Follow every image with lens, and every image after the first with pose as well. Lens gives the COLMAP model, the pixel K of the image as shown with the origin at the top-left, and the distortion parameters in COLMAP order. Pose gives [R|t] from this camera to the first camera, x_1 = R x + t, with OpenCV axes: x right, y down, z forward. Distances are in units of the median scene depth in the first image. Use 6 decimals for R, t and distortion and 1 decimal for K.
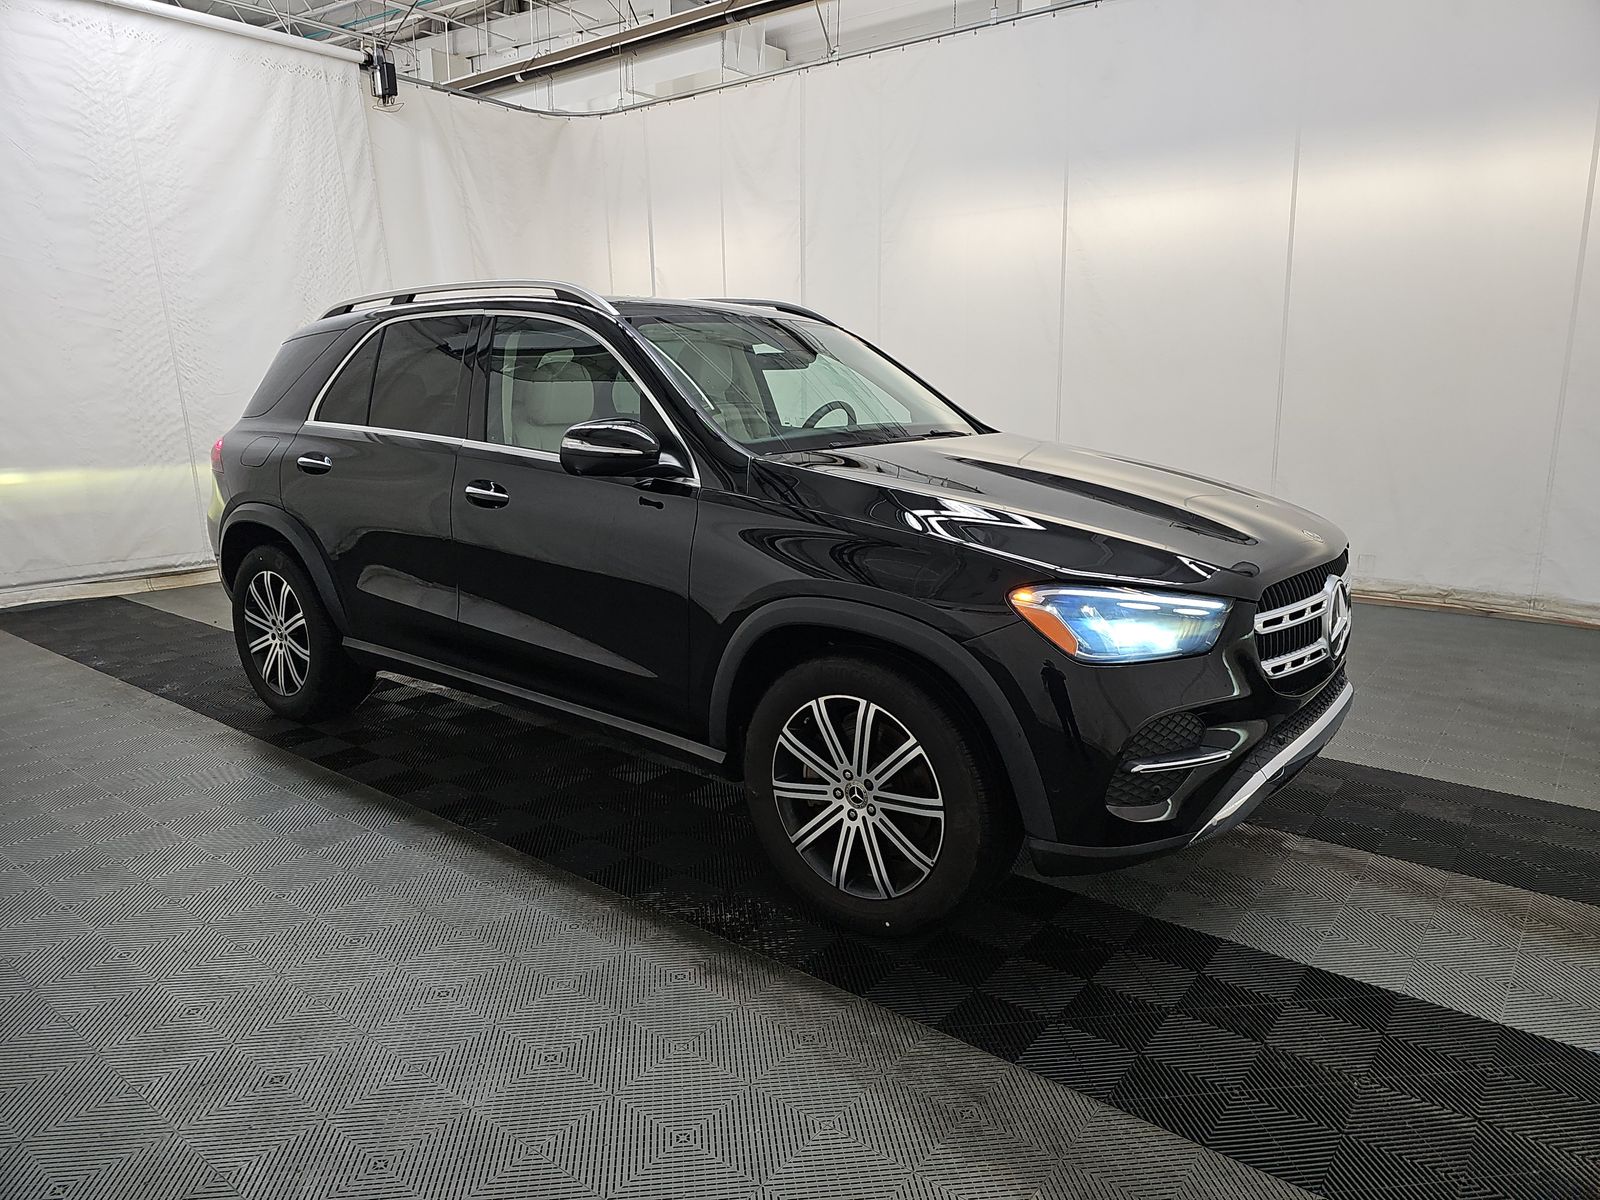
lens RADIAL K [[1060.9, 0, 796.7], [0, 1060.9, 597.6], [0, 0, 1]] dist [0.017891, -0.019321]
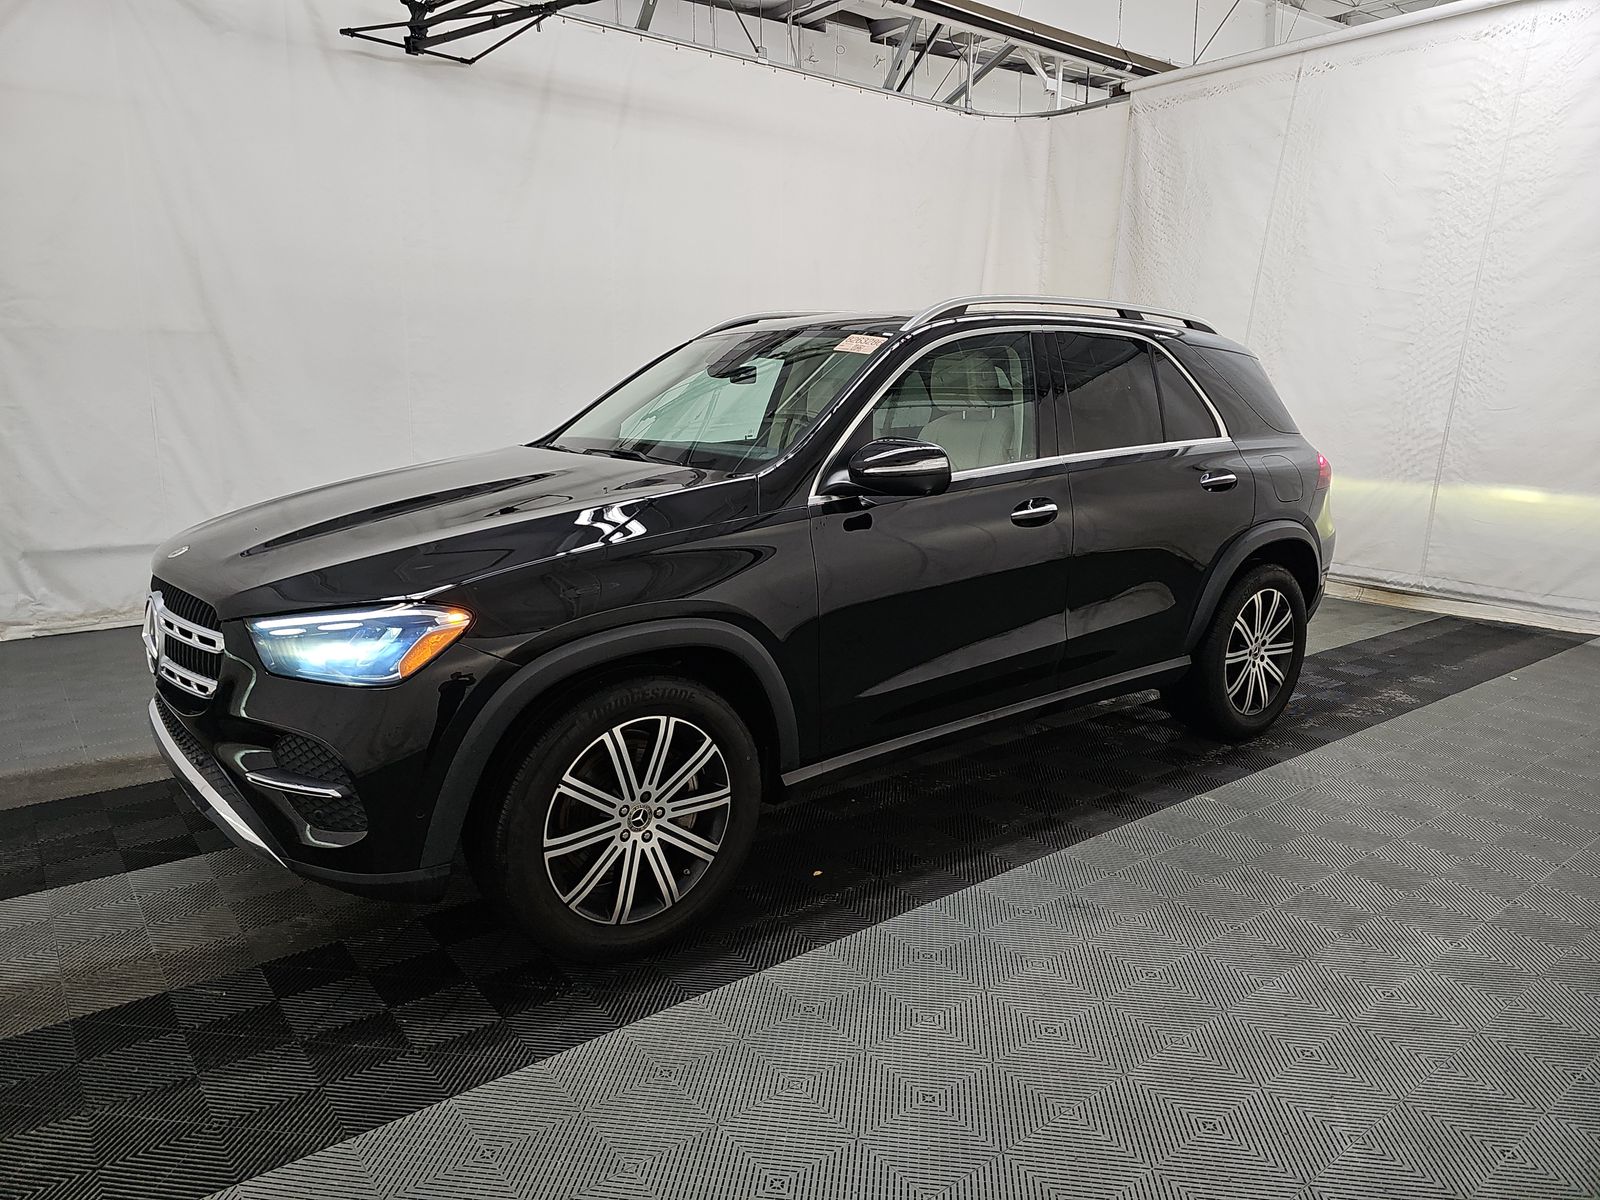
lens RADIAL K [[1060.9, 0, 792.2], [0, 1060.9, 589.4], [0, 0, 1]] dist [0.017891, -0.019321]
pose [[-0.232181, 0.165933, -0.958414, 0.476057], [-0.216368, 0.951842, 0.217212, -0.116921], [0.948302, 0.257802, -0.185097, 0.661718]]
